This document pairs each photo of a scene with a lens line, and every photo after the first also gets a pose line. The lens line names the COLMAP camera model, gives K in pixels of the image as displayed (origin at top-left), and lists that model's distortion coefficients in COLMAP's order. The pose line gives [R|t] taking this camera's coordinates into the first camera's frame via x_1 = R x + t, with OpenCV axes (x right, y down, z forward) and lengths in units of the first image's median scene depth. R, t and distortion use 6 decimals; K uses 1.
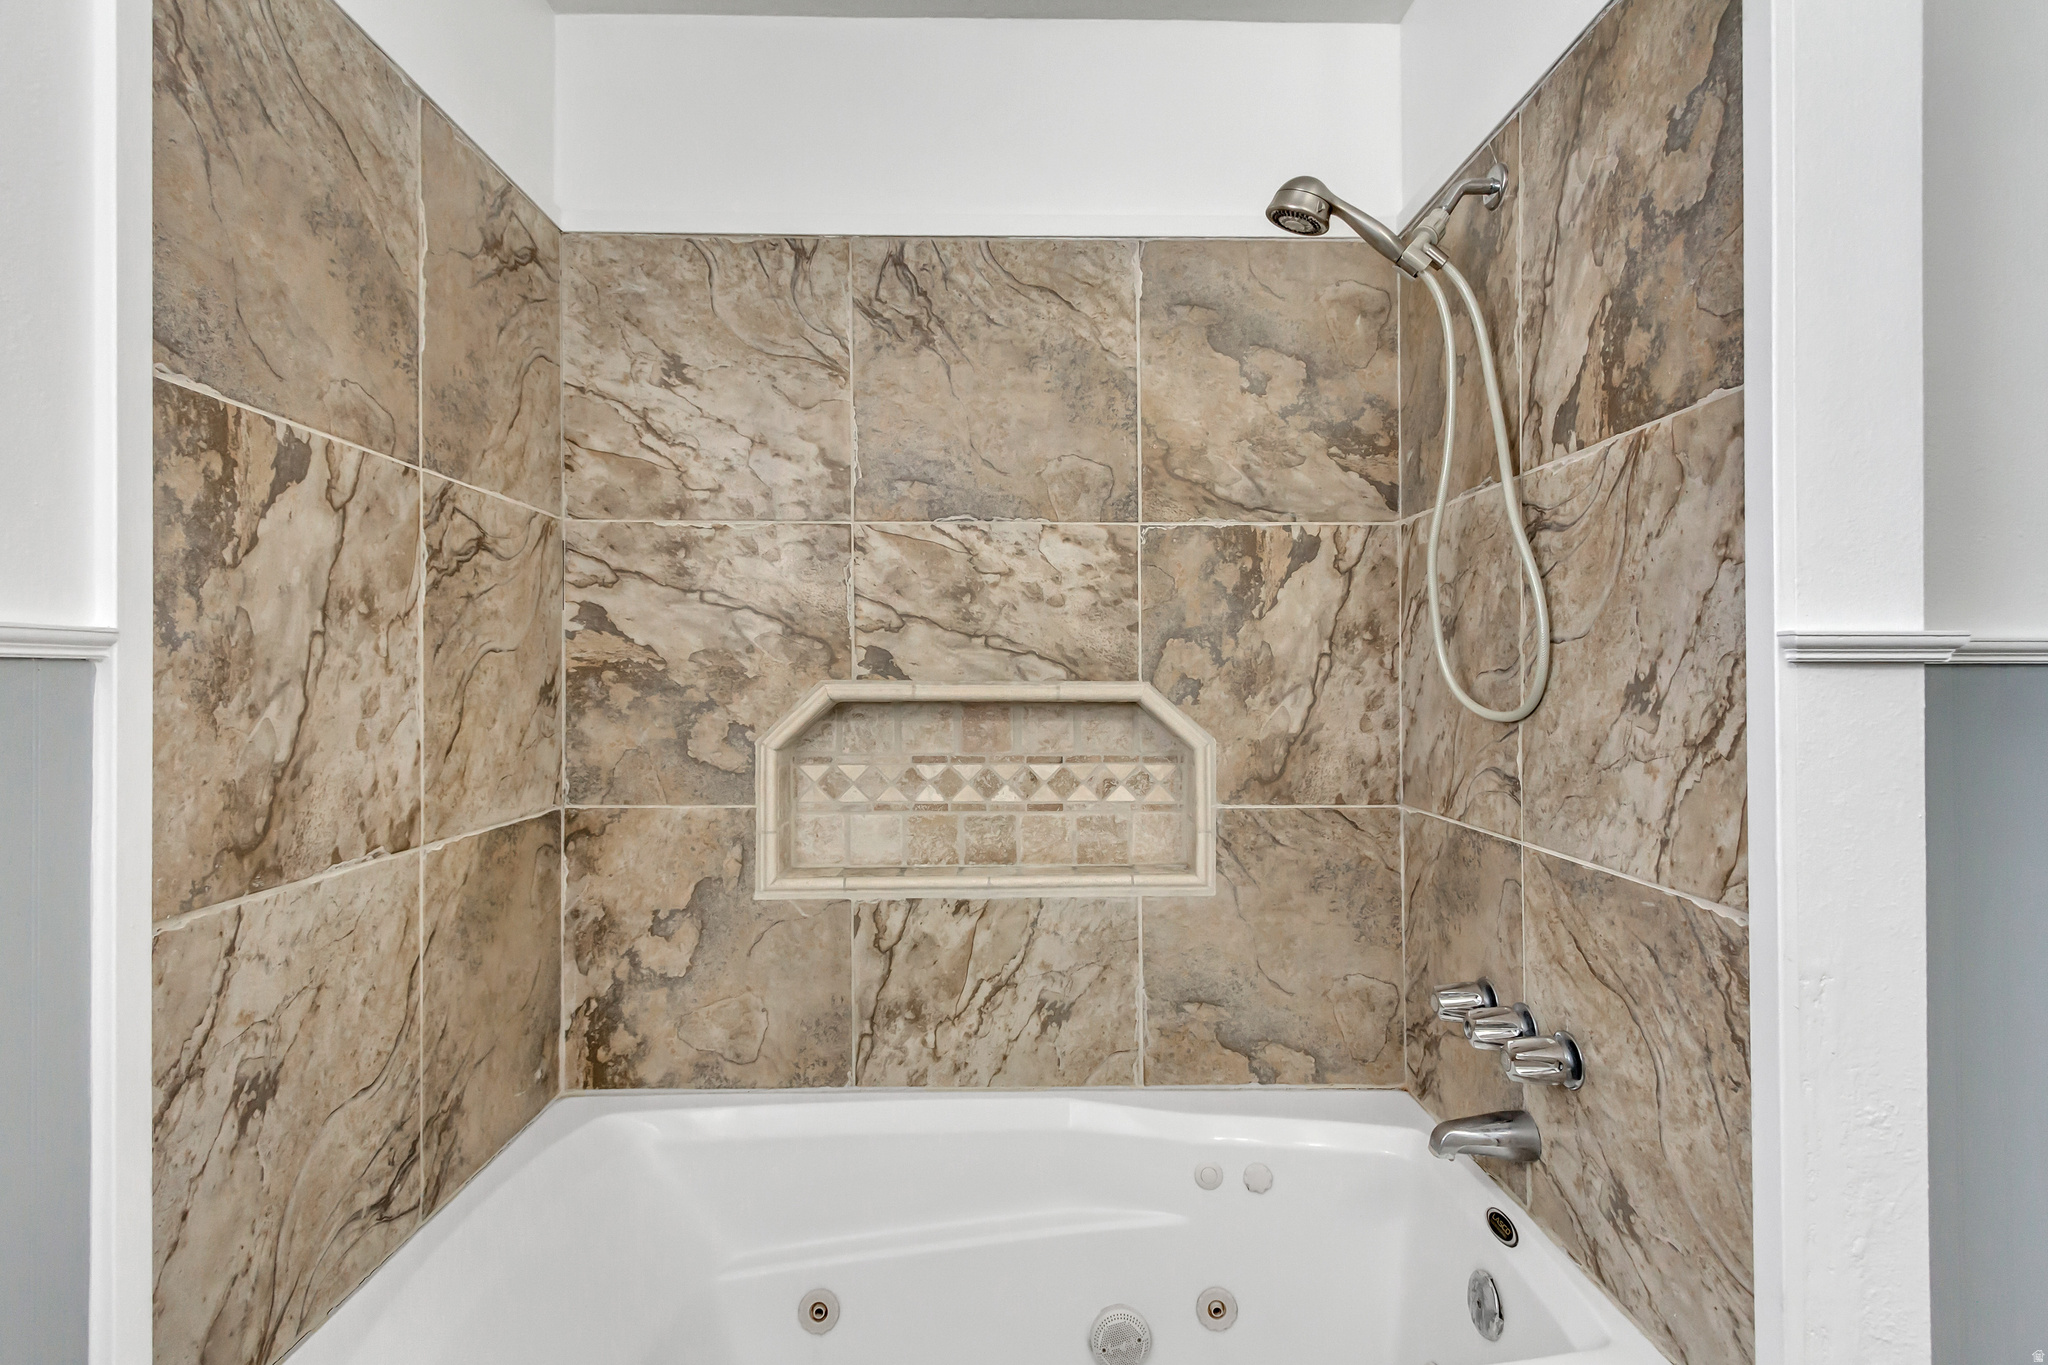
lens RADIAL K [[959.1, 0, 1026.8], [0, 959.1, 670.8], [0, 0, 1]] dist [0.010740, -0.003529]
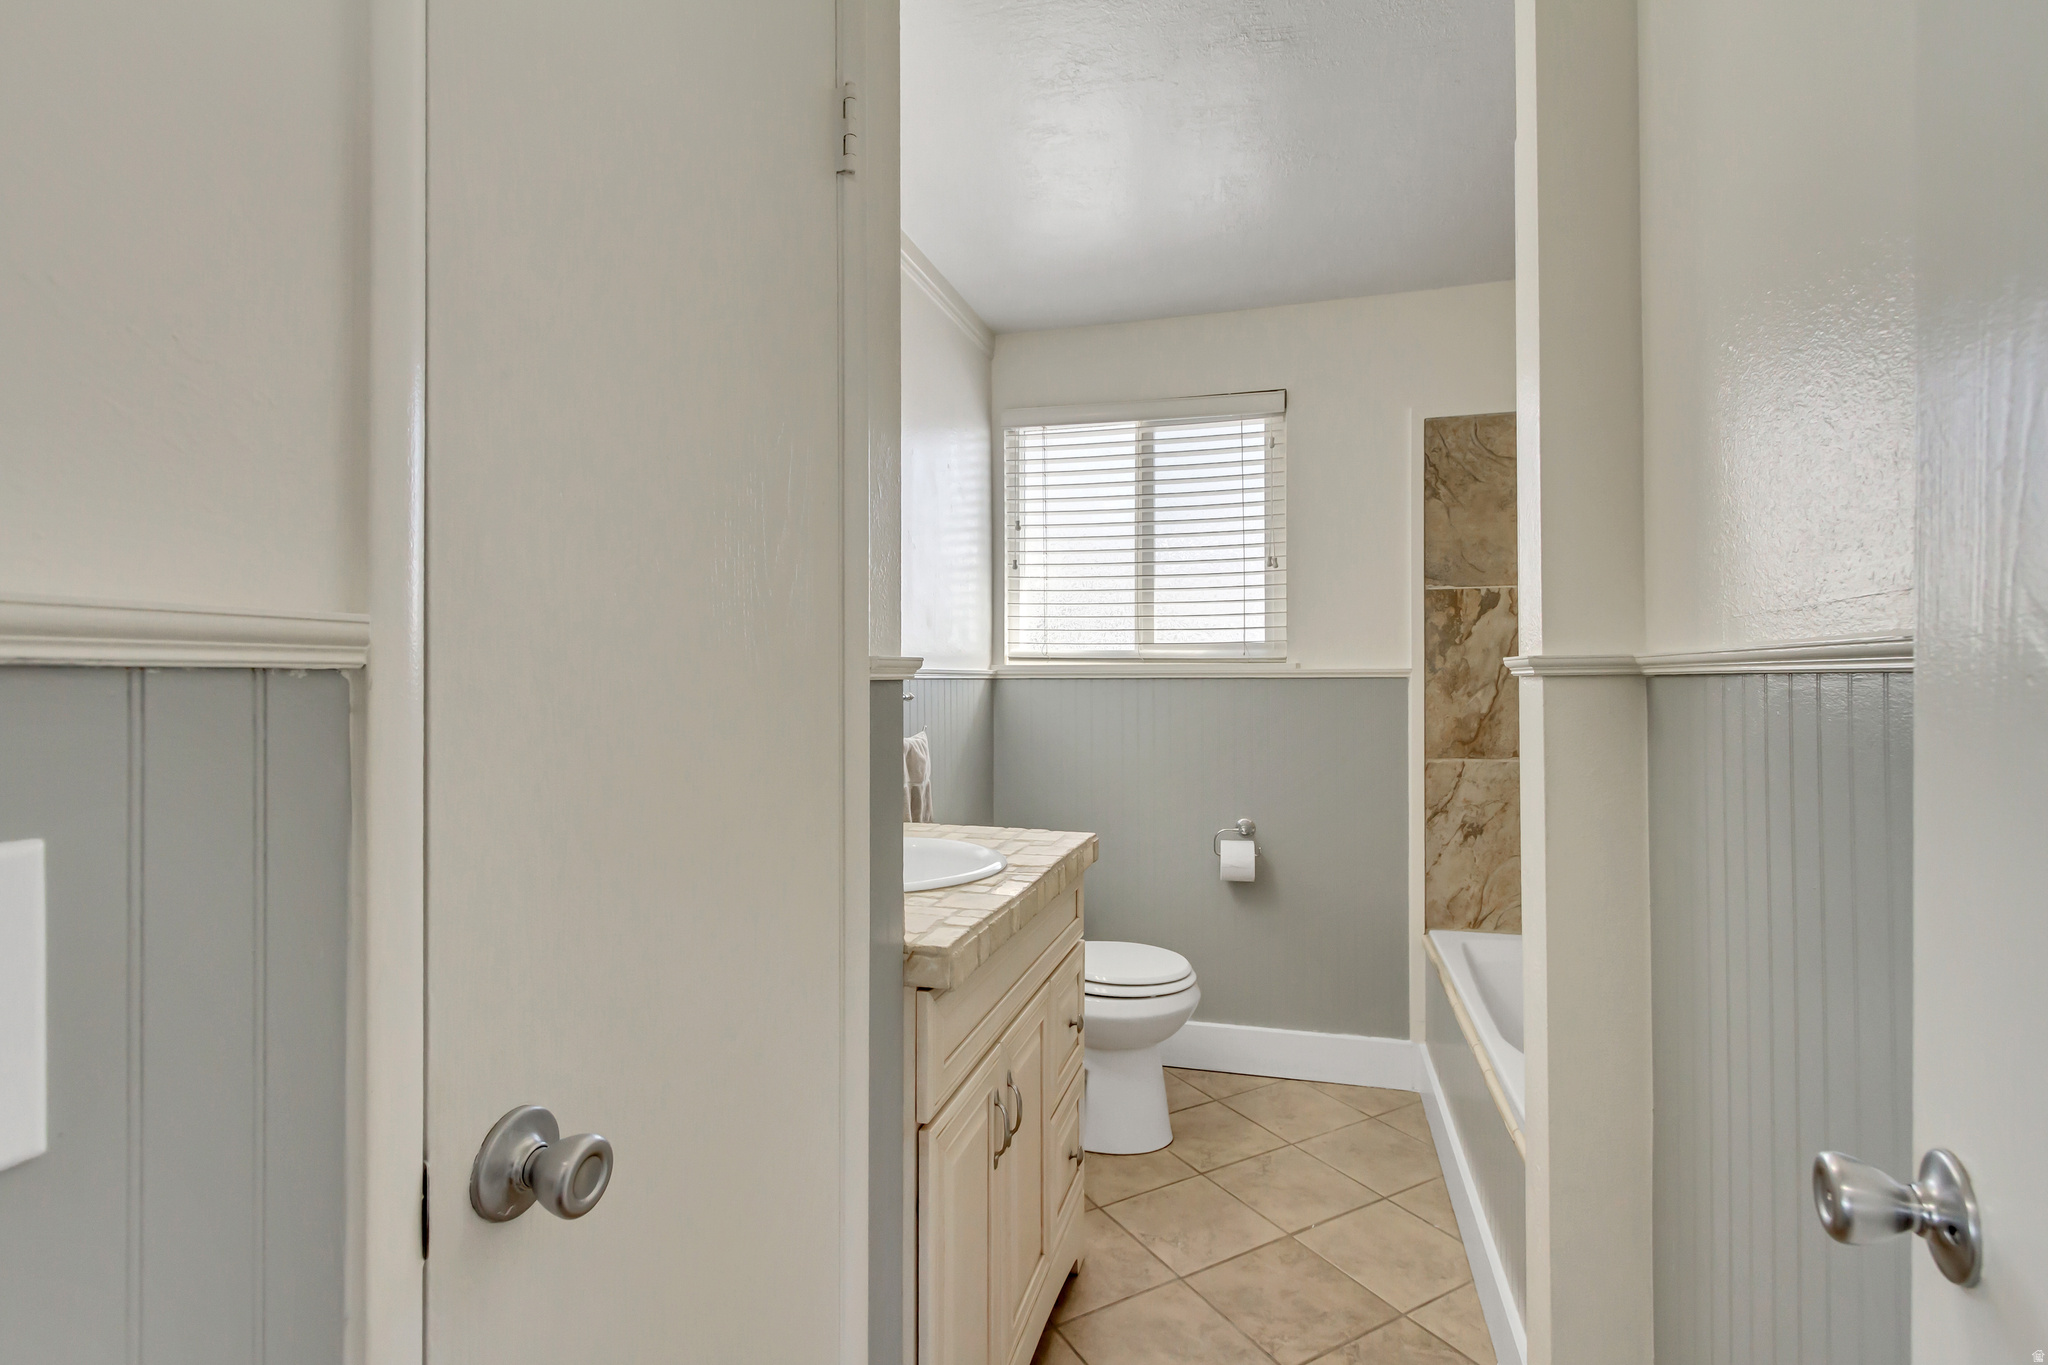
lens RADIAL K [[959.1, 0, 1022.7], [0, 959.1, 692.7], [0, 0, 1]] dist [0.010740, -0.003529]
pose [[-0.296304, 0.005611, -0.955077, 2.104050], [0.009315, 0.999952, 0.002984, 0.015048], [0.955048, -0.008012, -0.296342, 0.537349]]
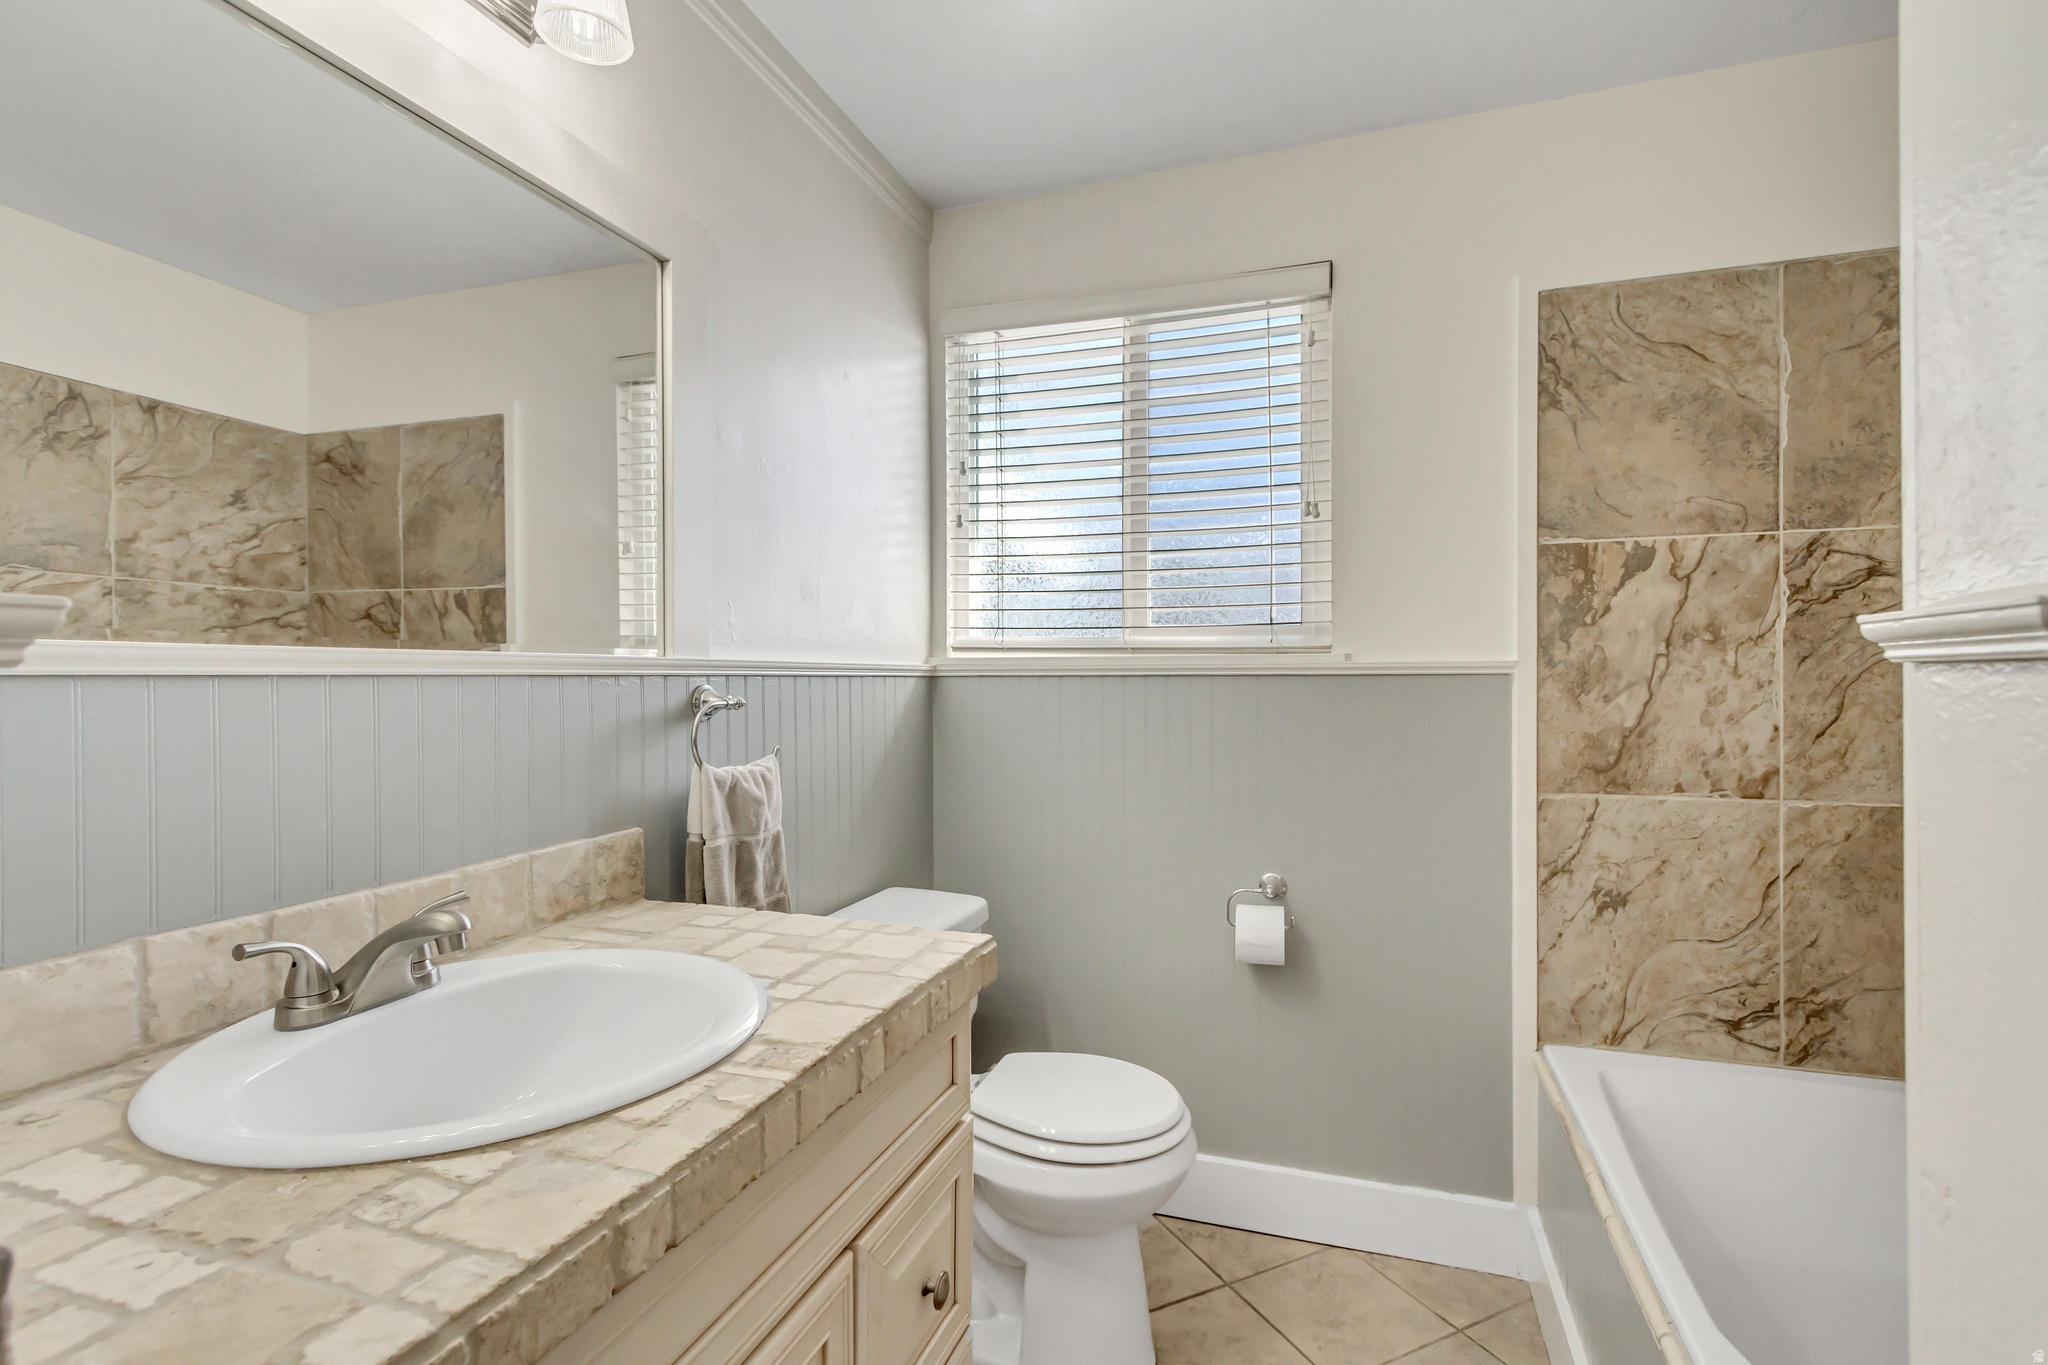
lens RADIAL K [[959.1, 0, 1027.6], [0, 959.1, 695.8], [0, 0, 1]] dist [0.010740, -0.003529]
pose [[-0.346837, 0.008643, -0.937886, 1.274319], [0.008913, 0.999943, 0.005919, 0.013414], [0.937883, -0.006306, -0.346894, 0.539360]]
